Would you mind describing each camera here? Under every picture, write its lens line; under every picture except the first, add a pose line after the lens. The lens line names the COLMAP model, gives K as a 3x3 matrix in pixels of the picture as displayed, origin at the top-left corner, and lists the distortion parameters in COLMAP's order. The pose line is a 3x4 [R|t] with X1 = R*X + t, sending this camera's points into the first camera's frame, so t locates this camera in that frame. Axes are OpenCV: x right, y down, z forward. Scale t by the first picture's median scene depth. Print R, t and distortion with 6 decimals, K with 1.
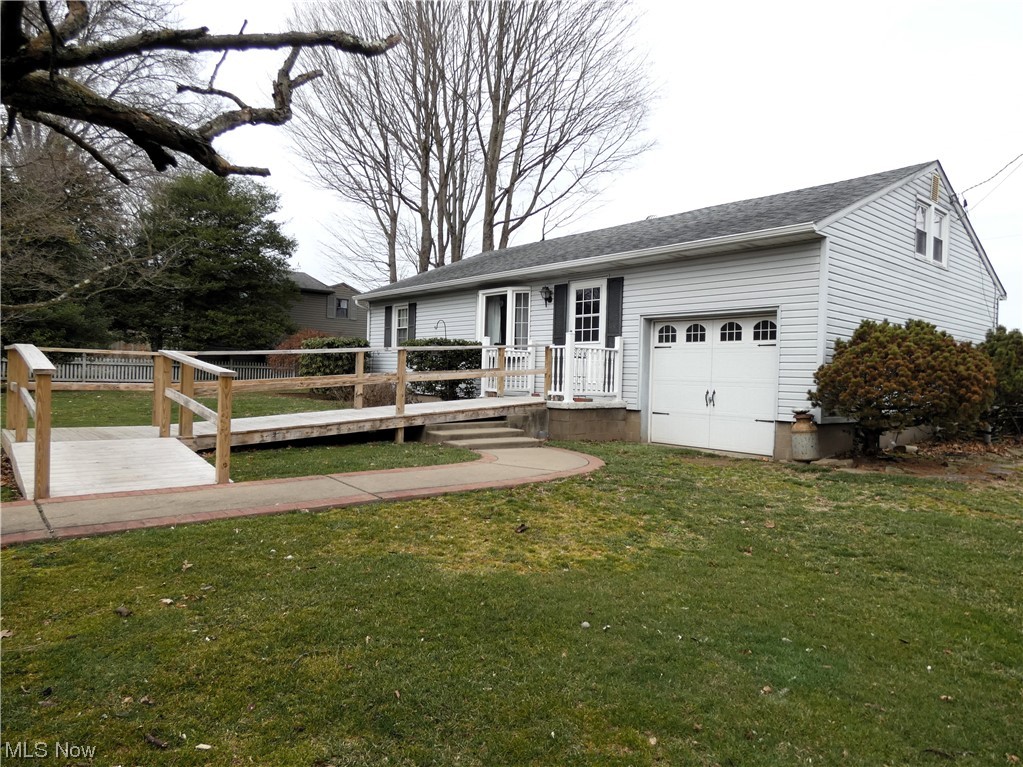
lens RADIAL K [[652.4, 0, 511.5], [0, 652.4, 383.5], [0, 0, 1]] dist [0.002368, 0.002120]
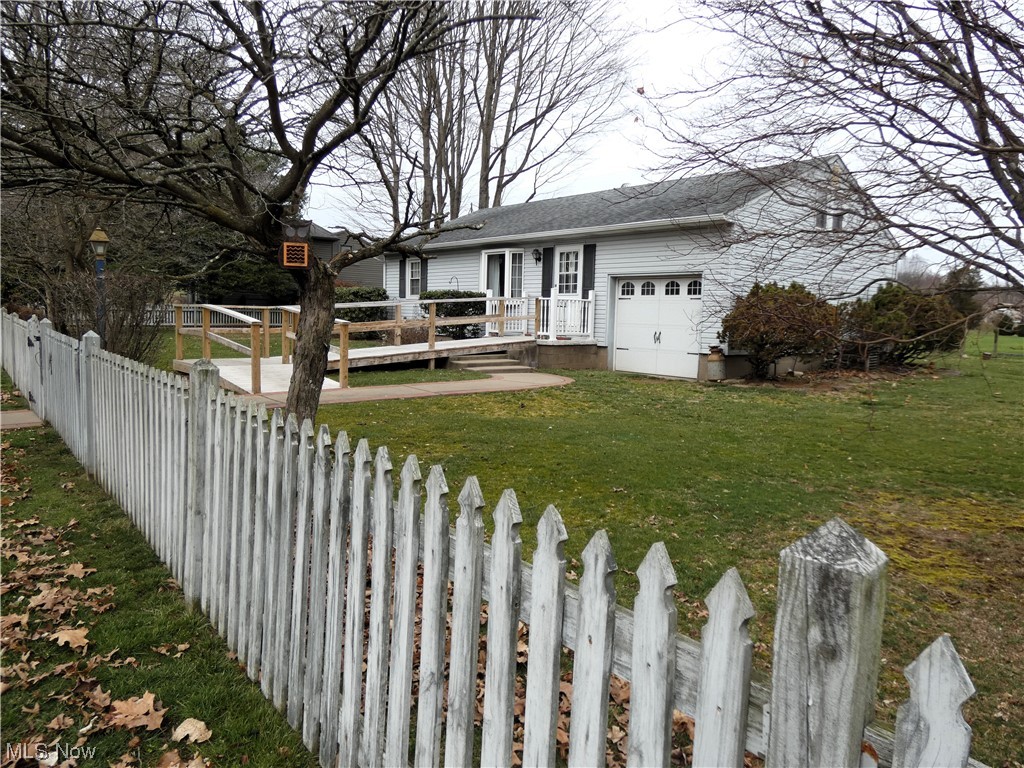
lens RADIAL K [[677.6, 0, 512.0], [0, 677.6, 384.0], [0, 0, 1]] dist [-0.004703, 0.000967]
pose [[0.999877, -0.002391, 0.015512, -0.016872], [0.001005, 0.996056, 0.088723, -0.005448], [-0.015663, -0.088696, 0.995936, -0.362748]]
